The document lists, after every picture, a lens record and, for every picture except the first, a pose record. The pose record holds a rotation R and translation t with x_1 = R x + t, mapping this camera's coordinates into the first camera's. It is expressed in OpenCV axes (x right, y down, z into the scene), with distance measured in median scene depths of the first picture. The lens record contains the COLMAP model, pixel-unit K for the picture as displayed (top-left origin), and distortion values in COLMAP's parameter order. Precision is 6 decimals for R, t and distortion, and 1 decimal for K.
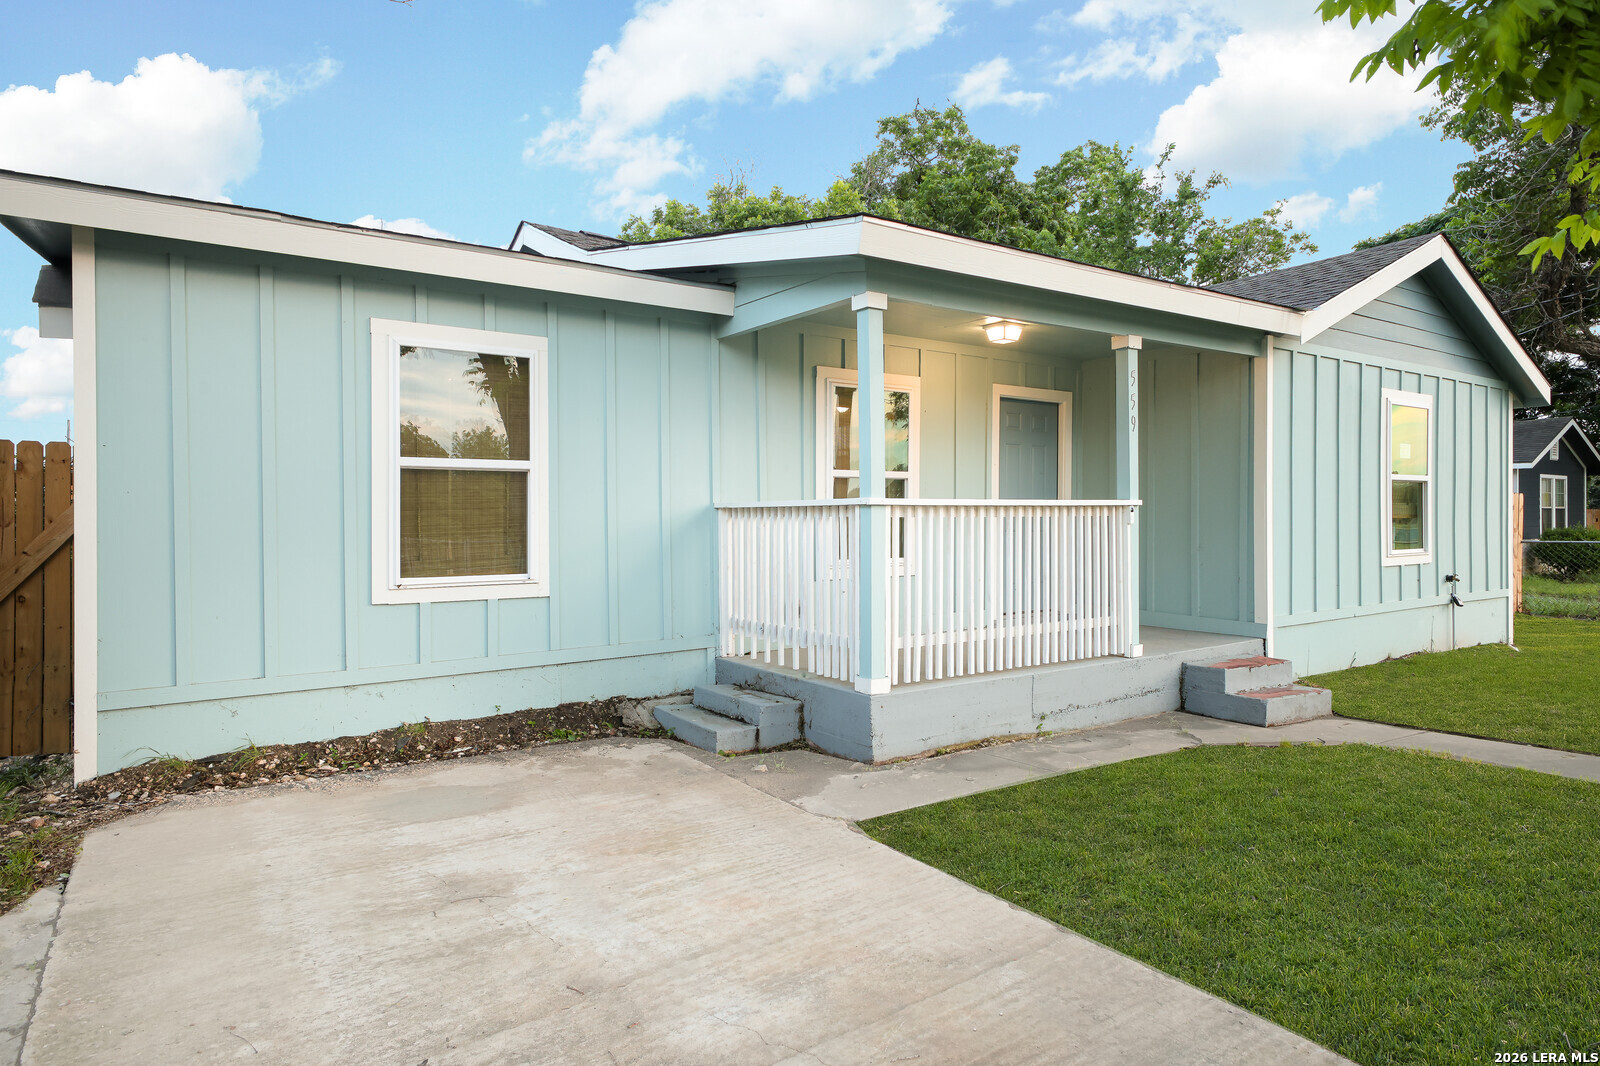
lens RADIAL K [[923.6, 0, 800.0], [0, 923.6, 533.0], [0, 0, 1]] dist [-0.000407, -0.001118]
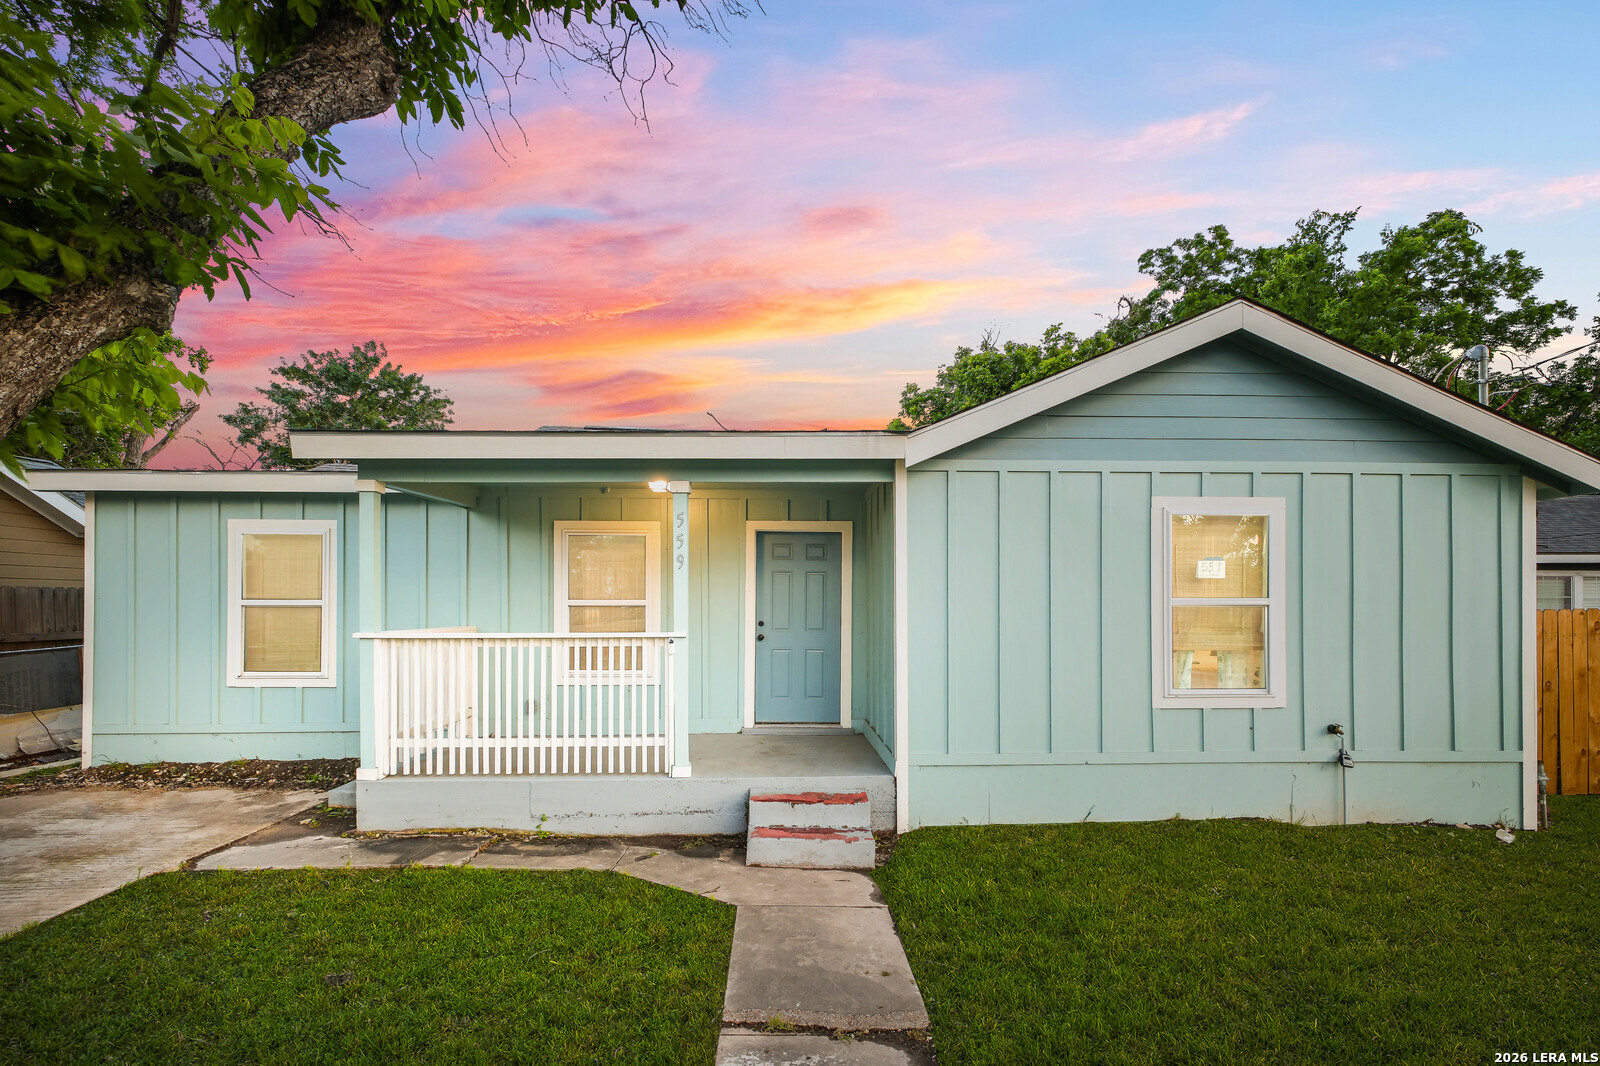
lens RADIAL K [[712.6, 0, 802.7], [0, 712.6, 594.8], [0, 0, 1]] dist [0.001459, 0.000331]
pose [[0.845574, -0.001325, -0.533857, 1.029932], [-0.015004, 0.999543, -0.026246, -0.065969], [0.533648, 0.030203, 0.845167, 0.404704]]
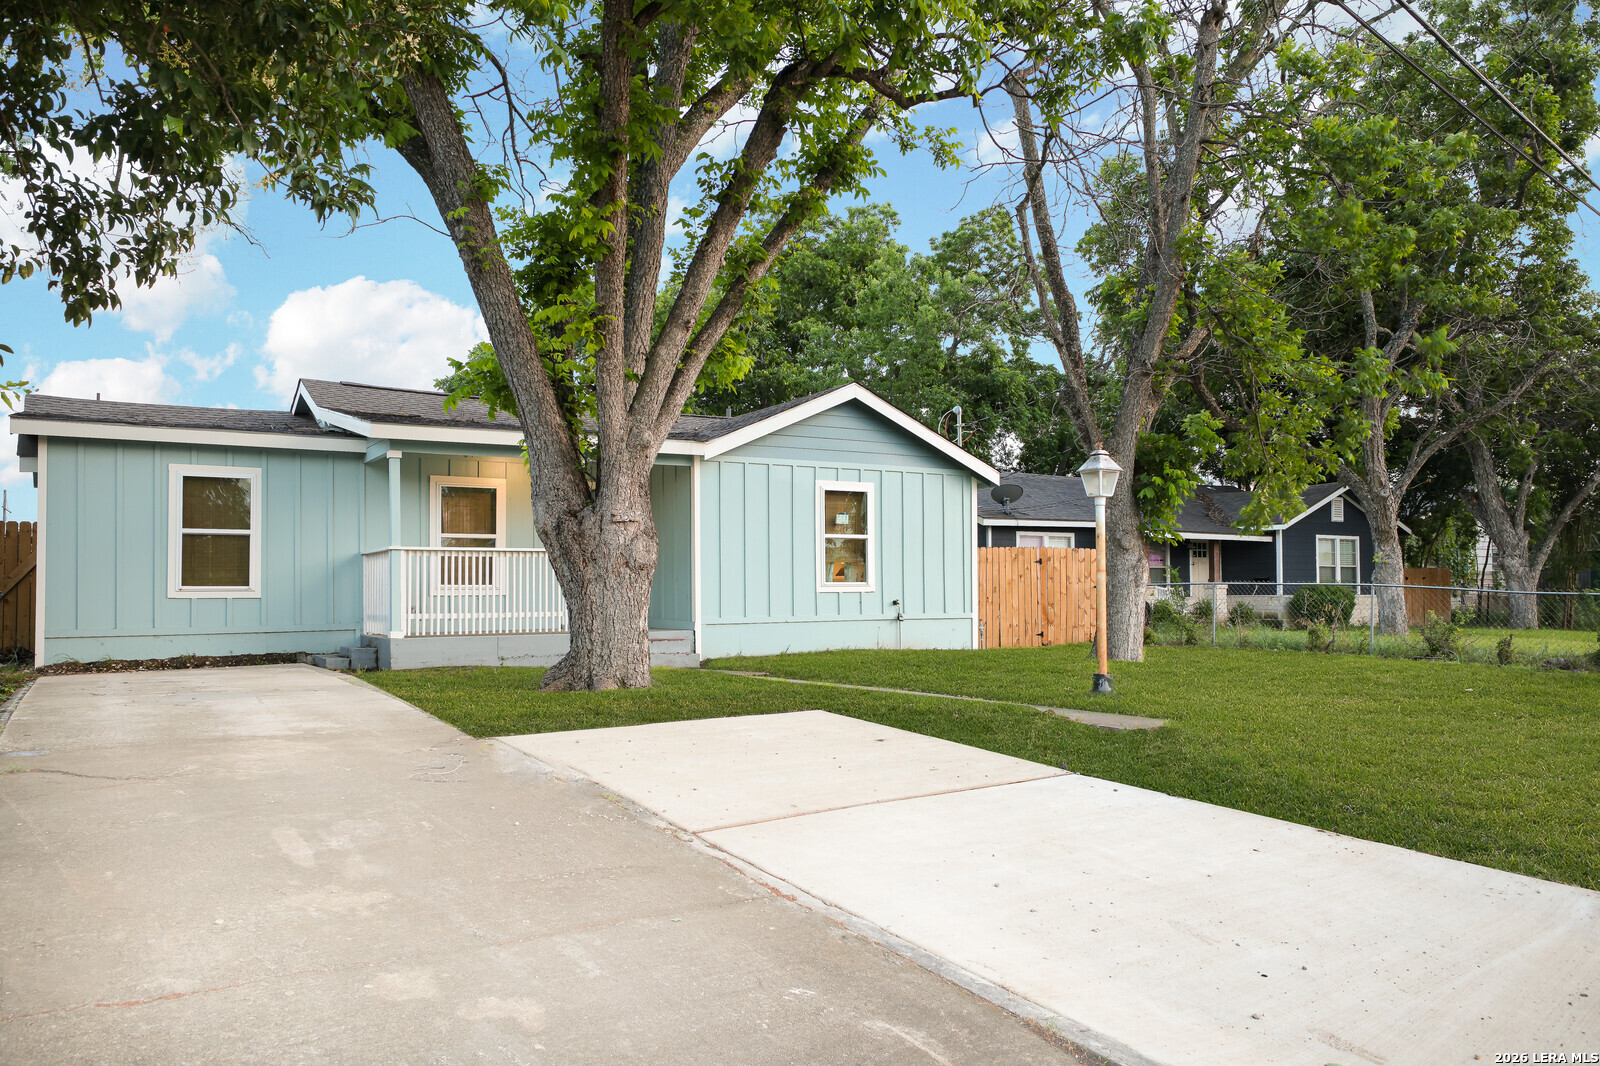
lens RADIAL K [[1110.1, 0, 801.5], [0, 1110.1, 570.3], [0, 0, 1]] dist [-0.026322, -0.000090]
pose [[0.999452, -0.005292, -0.032662, 0.969861], [0.004071, 0.999295, -0.037312, 0.102661], [0.032836, 0.037159, 0.998770, -1.335039]]
